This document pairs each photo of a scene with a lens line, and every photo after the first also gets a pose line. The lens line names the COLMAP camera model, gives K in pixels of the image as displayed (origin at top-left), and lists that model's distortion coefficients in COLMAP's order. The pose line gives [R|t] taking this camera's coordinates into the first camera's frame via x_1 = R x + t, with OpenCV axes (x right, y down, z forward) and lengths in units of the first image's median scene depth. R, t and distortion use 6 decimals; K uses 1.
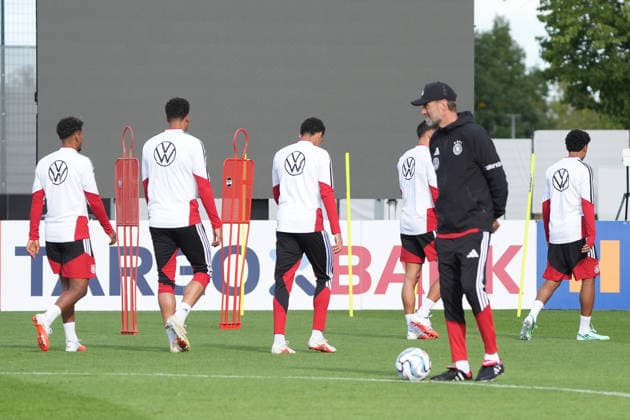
lens RADIAL K [[2142.7, 0, 320.3], [0, 2142.7, 212.2], [0, 0, 1]] dist [0.619957, 0.000000]
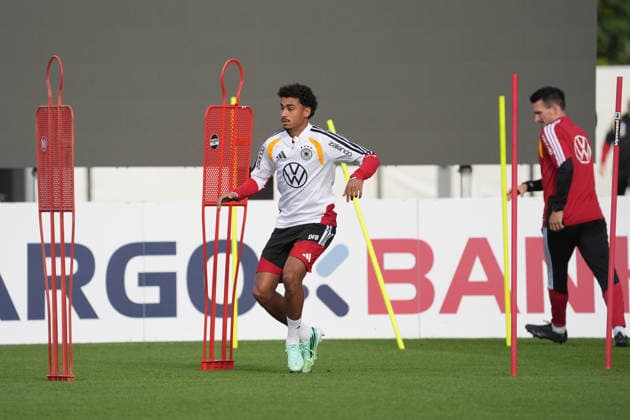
lens RADIAL K [[2142.7, 0, 314.8], [0, 2142.7, 208.0], [0, 0, 1]] dist [0.619957, 0.000000]
pose [[0.999948, -0.009895, -0.002298, -0.010857], [0.009875, 0.999914, -0.008627, 0.011754], [0.002383, 0.008604, 0.999960, 0.354327]]
